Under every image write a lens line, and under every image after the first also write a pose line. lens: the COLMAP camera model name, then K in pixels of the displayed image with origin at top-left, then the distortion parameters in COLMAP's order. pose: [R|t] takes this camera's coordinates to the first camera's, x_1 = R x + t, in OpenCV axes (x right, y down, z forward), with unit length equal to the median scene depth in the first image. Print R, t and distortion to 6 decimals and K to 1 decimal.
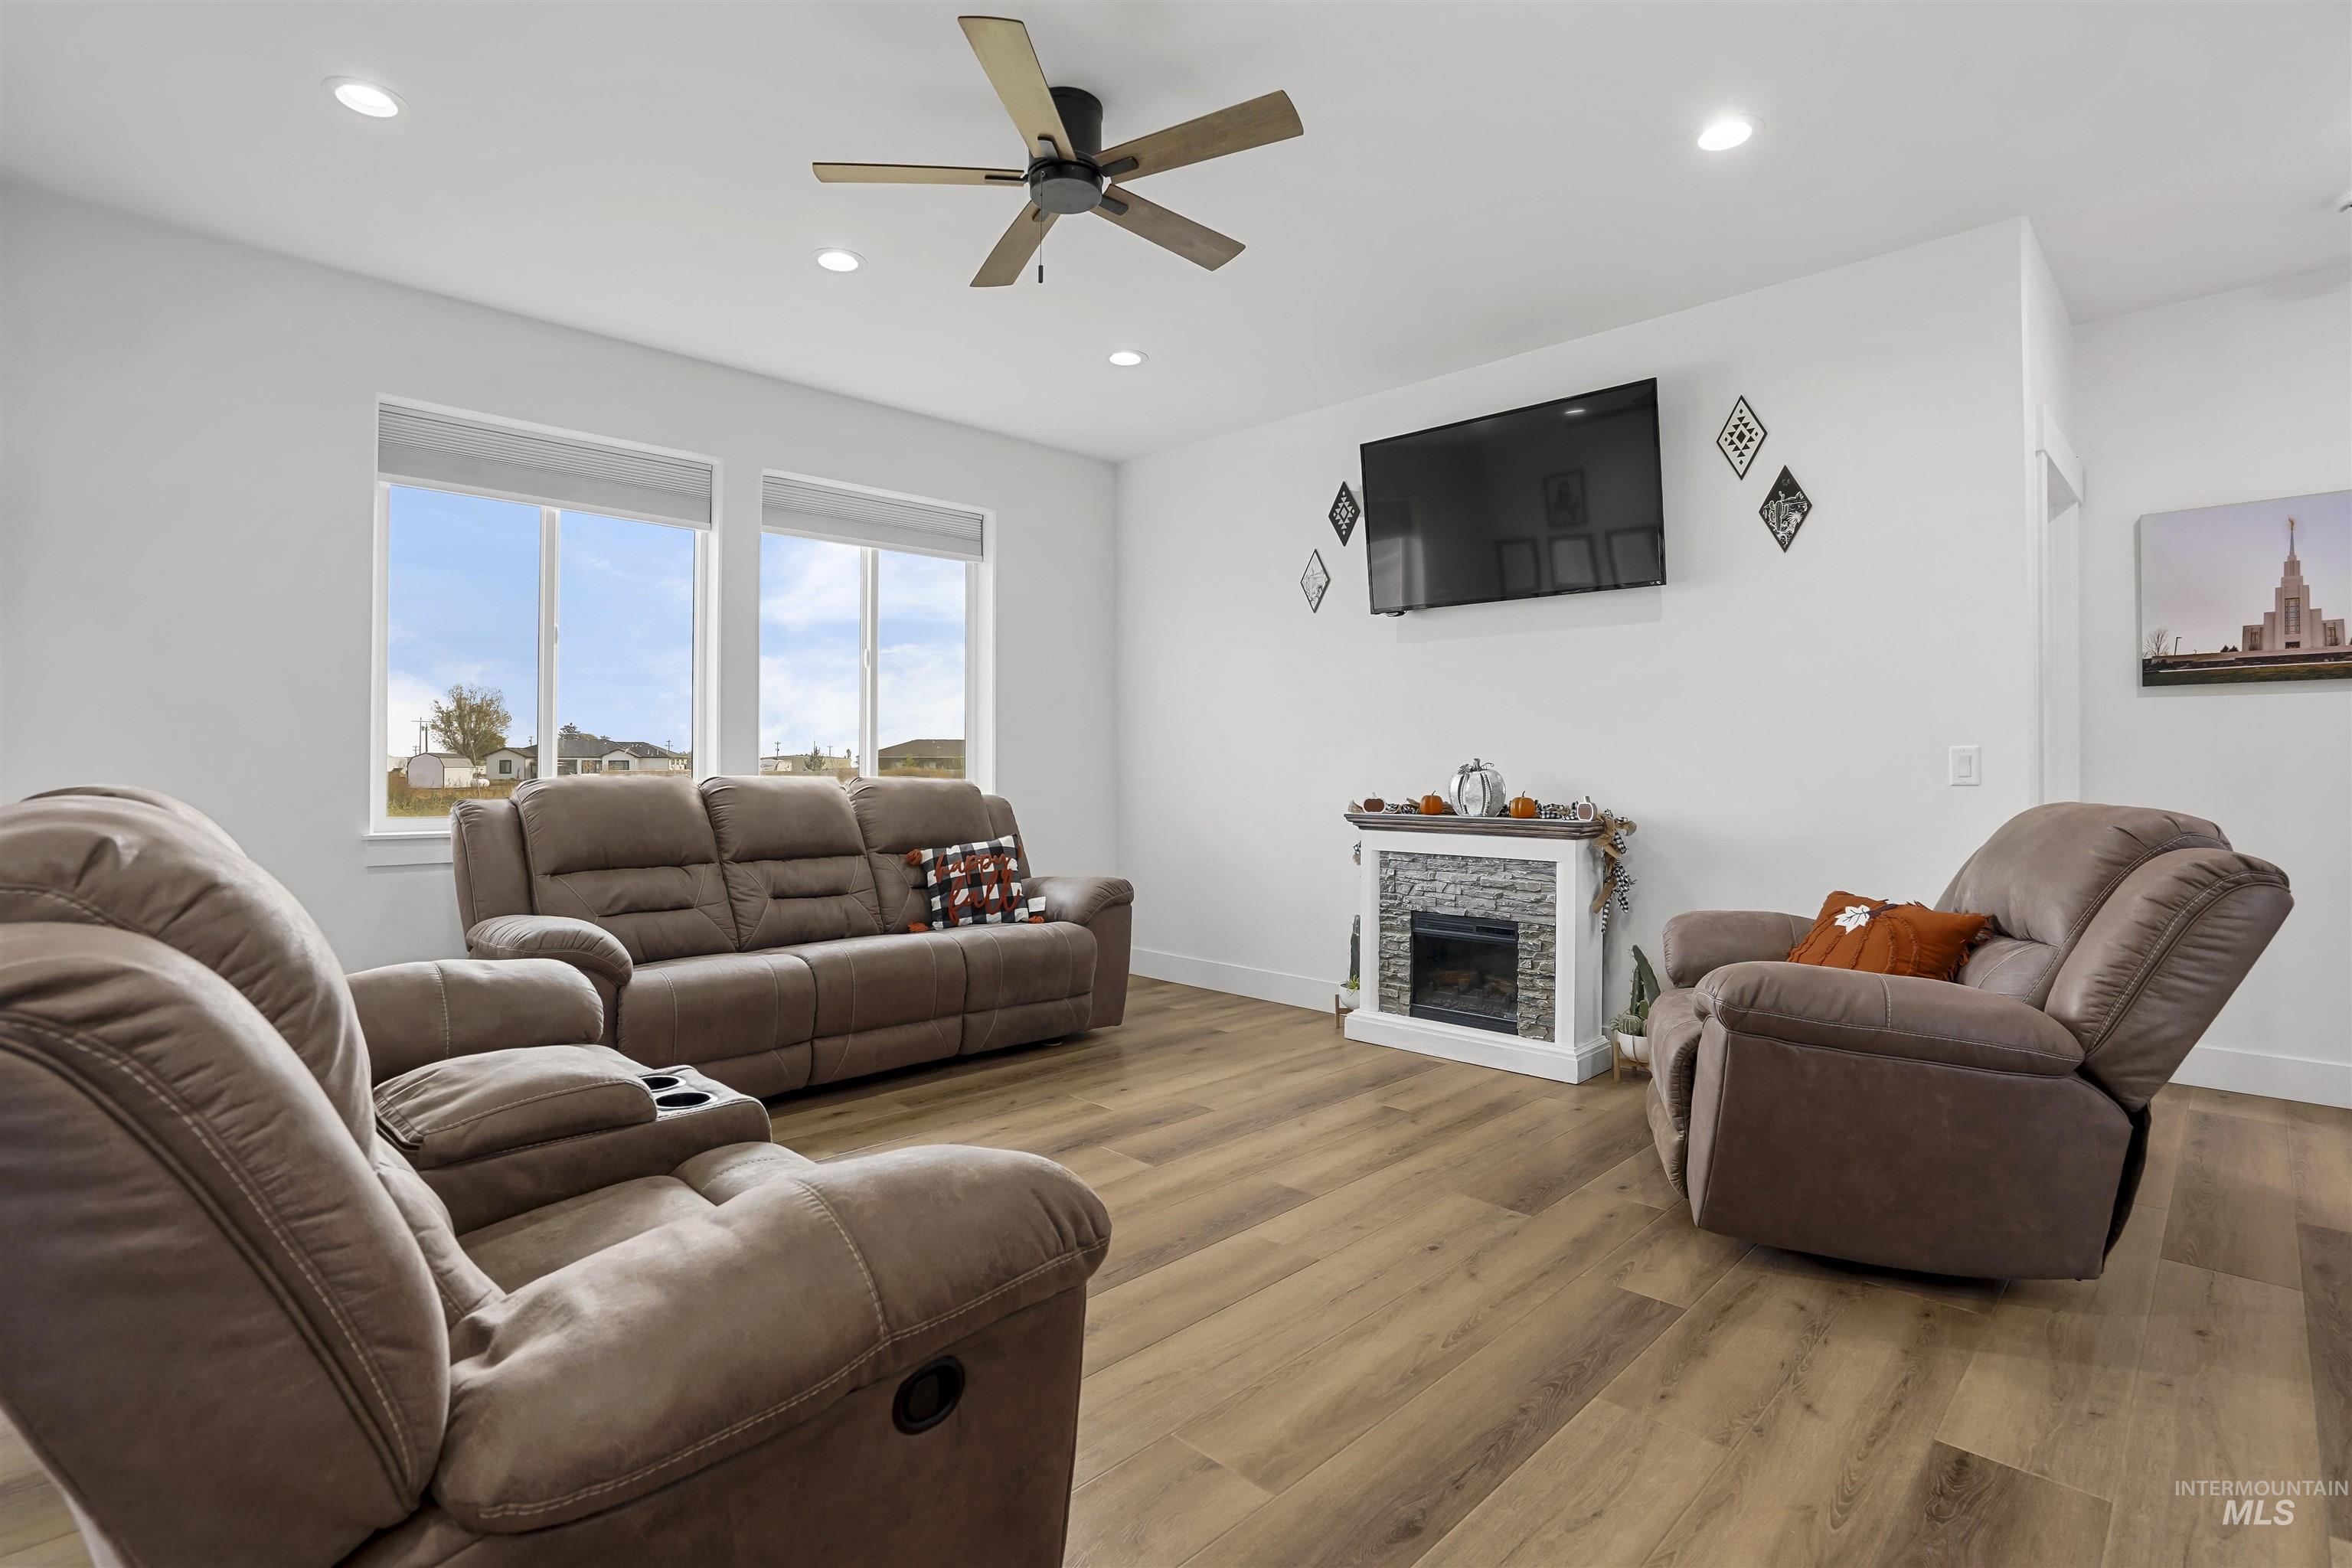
lens RADIAL K [[1161.5, 0, 1174.0], [0, 1161.5, 746.3], [0, 0, 1]] dist [-0.022316, 0.000596]
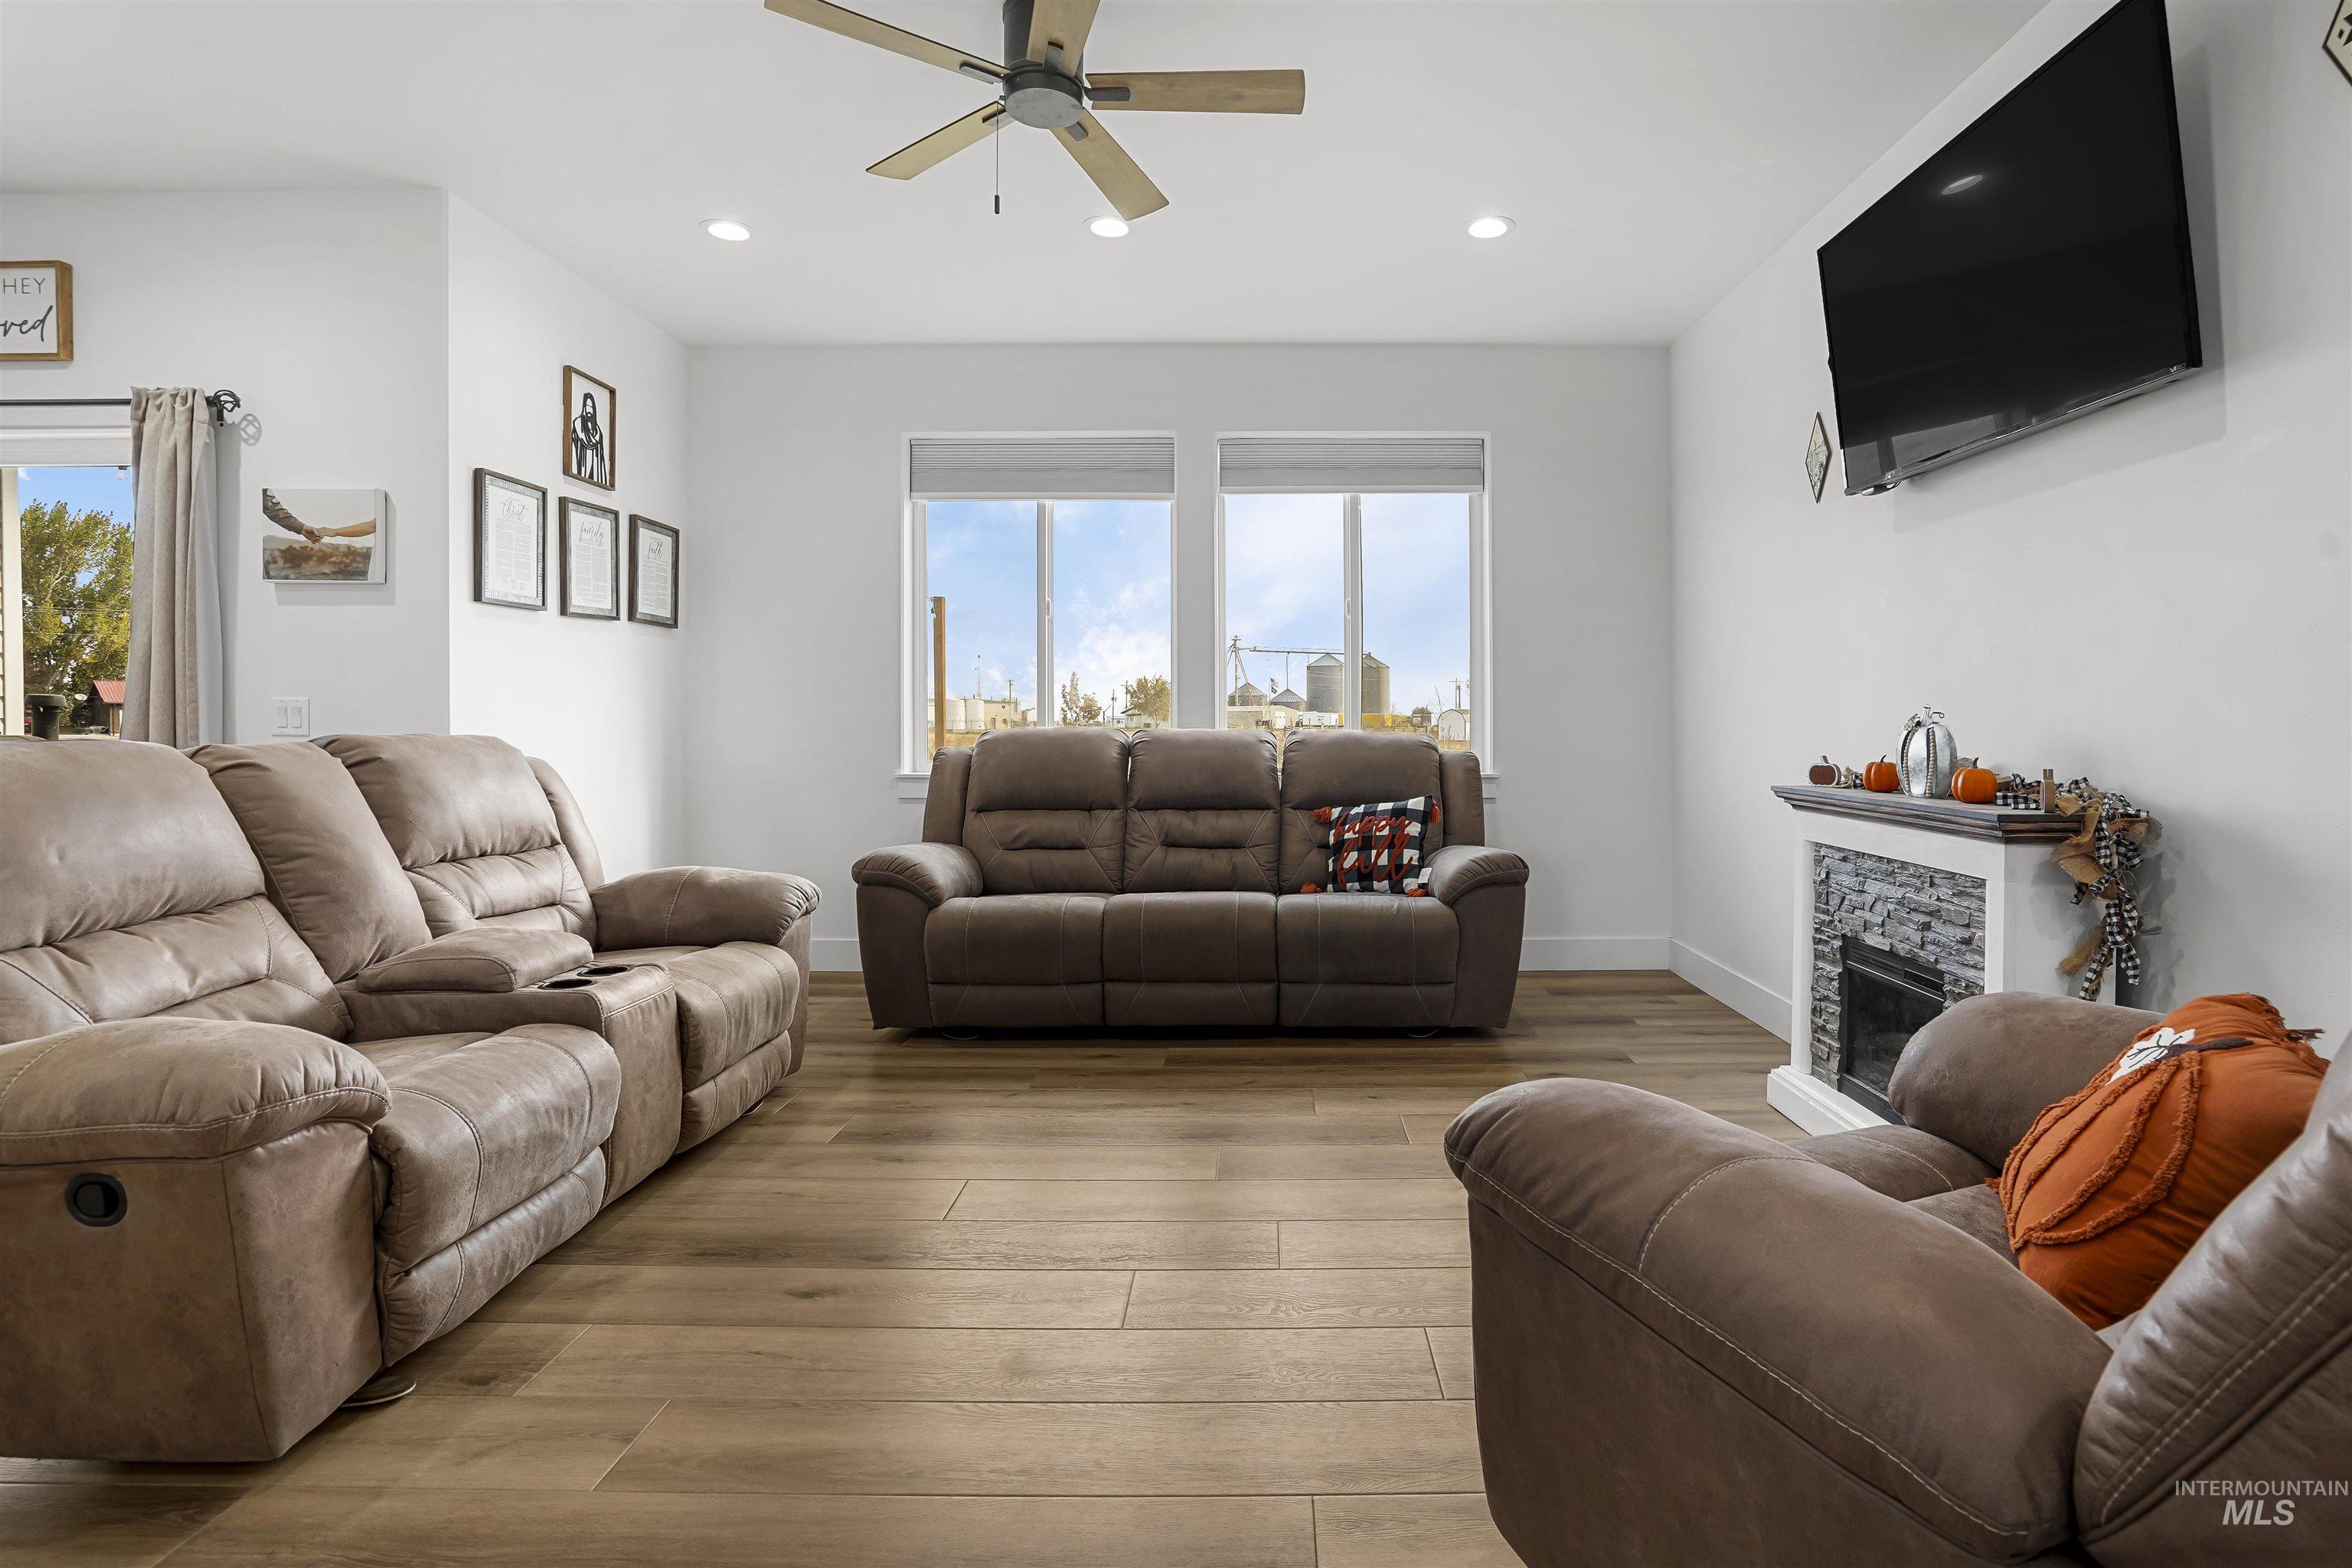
lens RADIAL K [[1169.7, 0, 1177.5], [0, 1169.7, 723.9], [0, 0, 1]] dist [-0.026501, 0.000373]
pose [[0.704523, 0.000050, -0.709681, 0.402880], [0.015510, 0.999760, 0.015467, 0.004226], [0.709511, -0.021904, 0.704353, 0.256276]]
